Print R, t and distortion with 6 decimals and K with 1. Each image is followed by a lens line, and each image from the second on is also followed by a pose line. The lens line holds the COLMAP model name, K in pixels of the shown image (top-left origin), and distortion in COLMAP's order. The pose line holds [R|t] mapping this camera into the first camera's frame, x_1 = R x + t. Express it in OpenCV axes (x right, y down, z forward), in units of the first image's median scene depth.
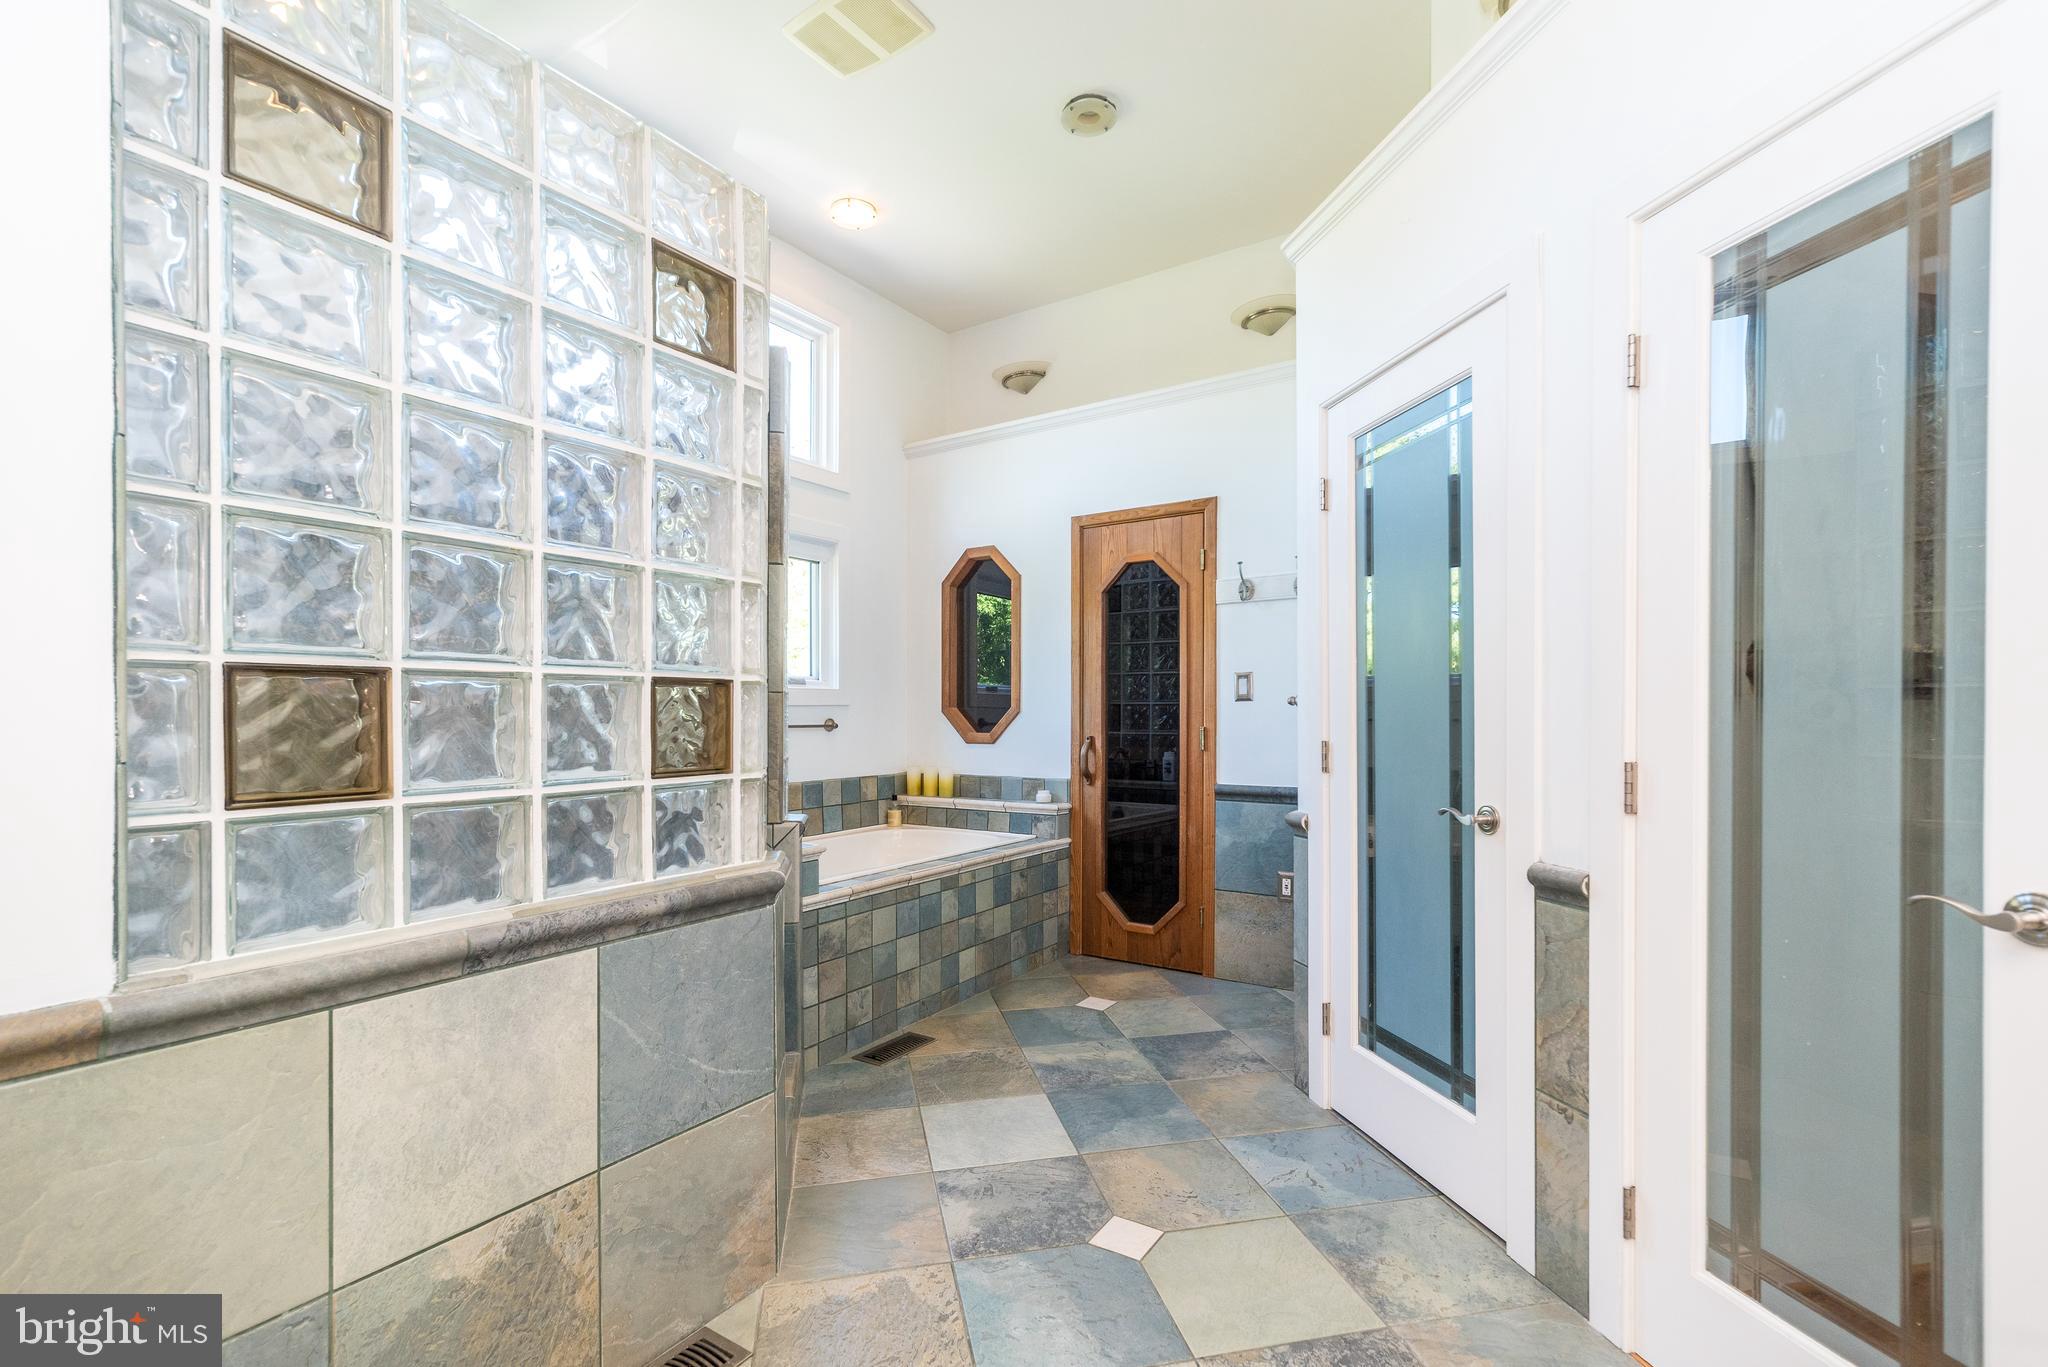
lens RADIAL K [[903.2, 0, 1026.3], [0, 903.2, 700.7], [0, 0, 1]] dist [0.011379, 0.000229]
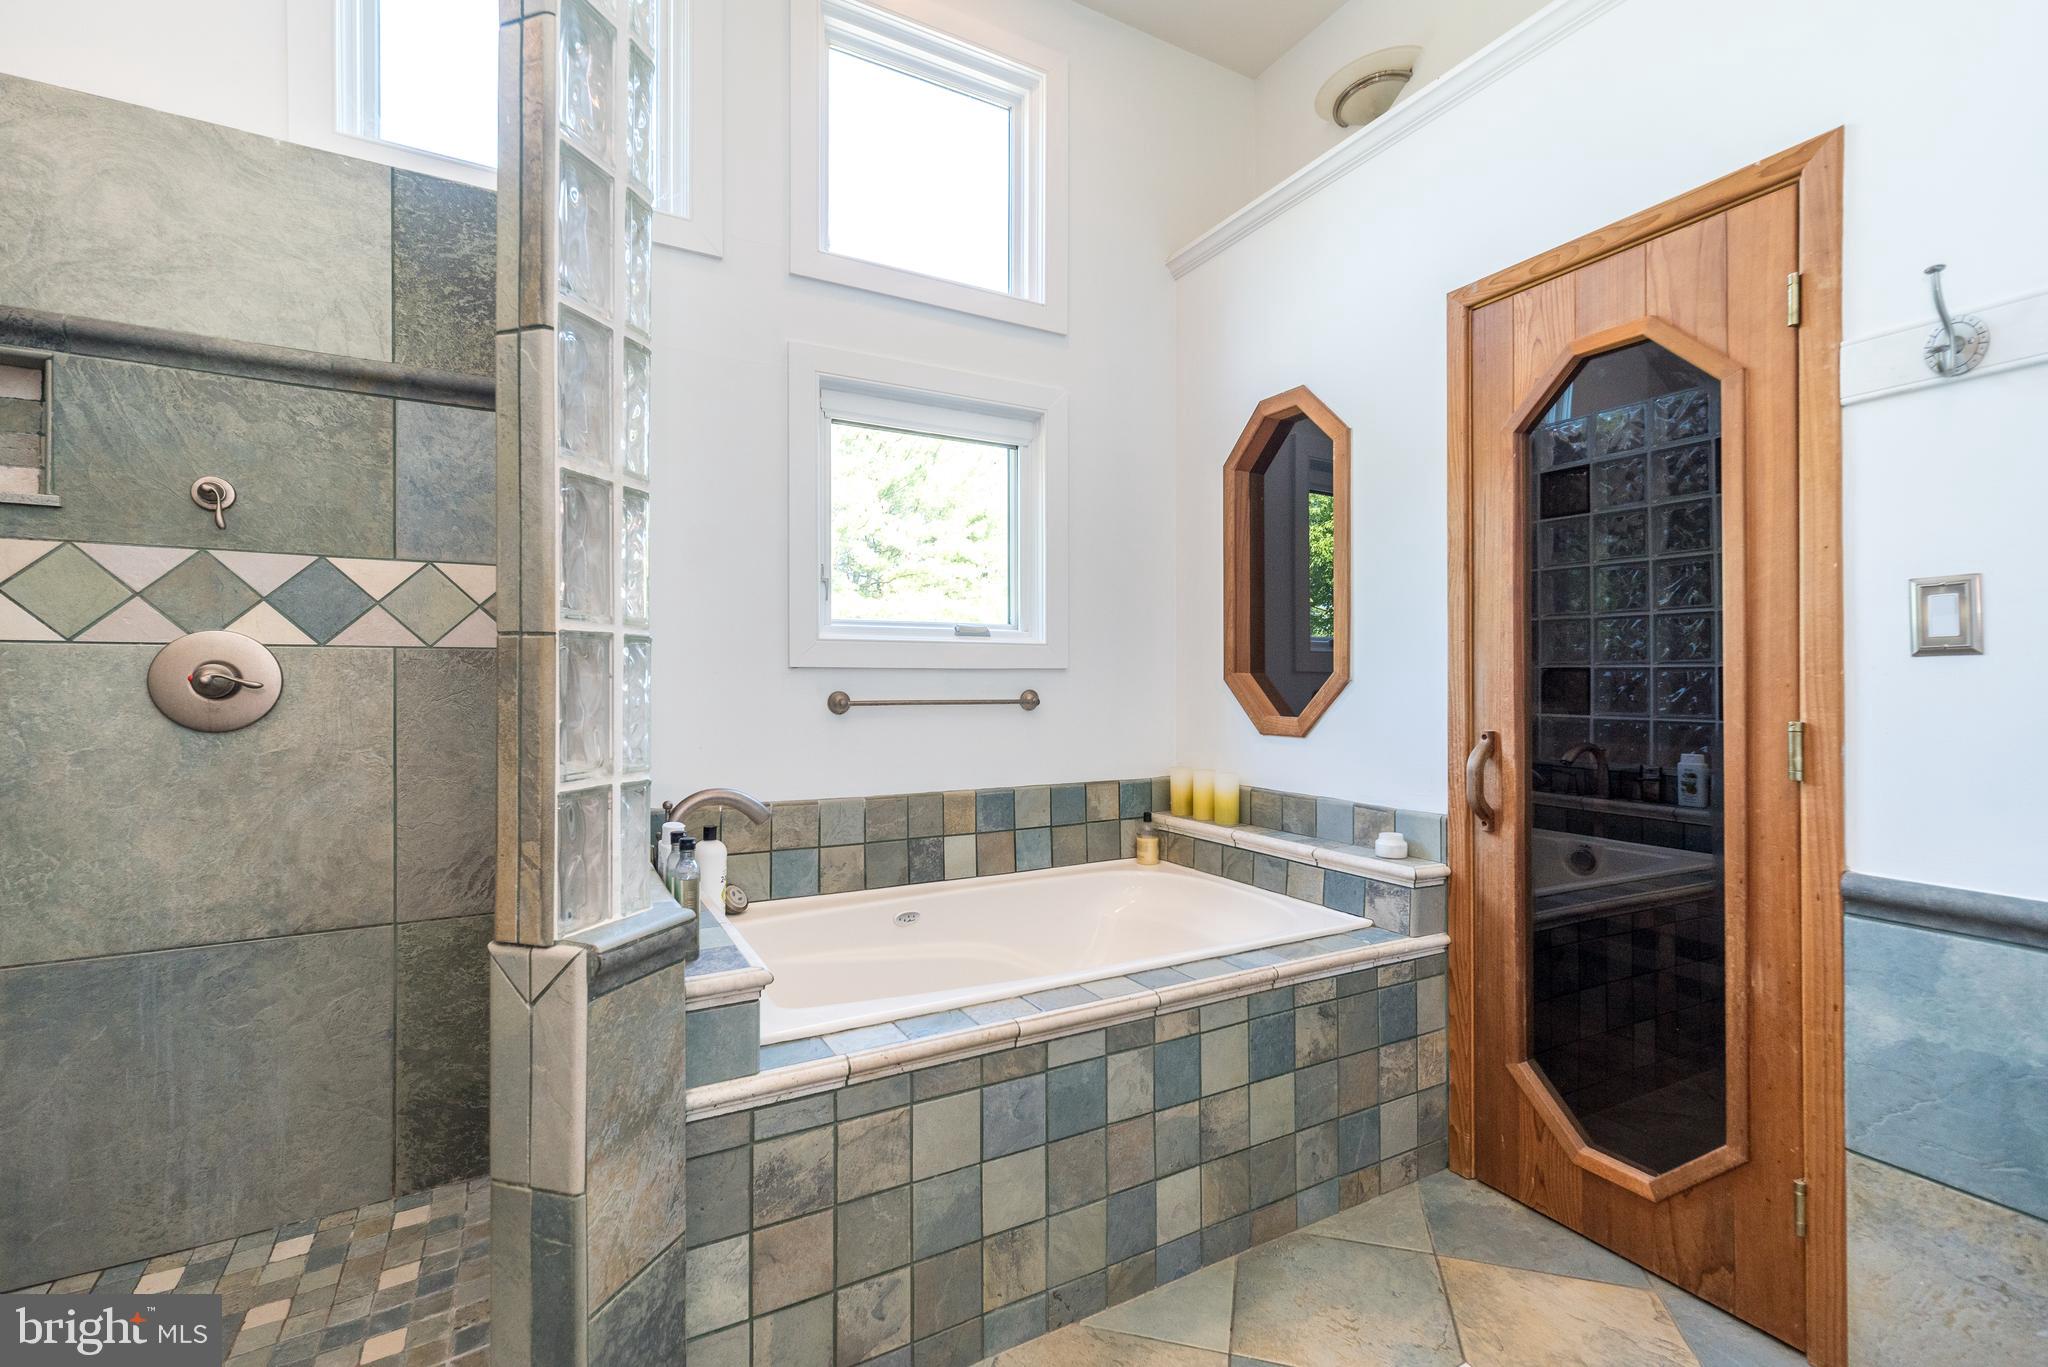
lens RADIAL K [[903.2, 0, 1018.6], [0, 903.2, 659.8], [0, 0, 1]] dist [0.011379, 0.000229]
pose [[0.886180, -0.005678, -0.463307, 0.072368], [0.002053, 0.999963, -0.008328, 0.004166], [0.463337, 0.006429, 0.886159, 0.451558]]
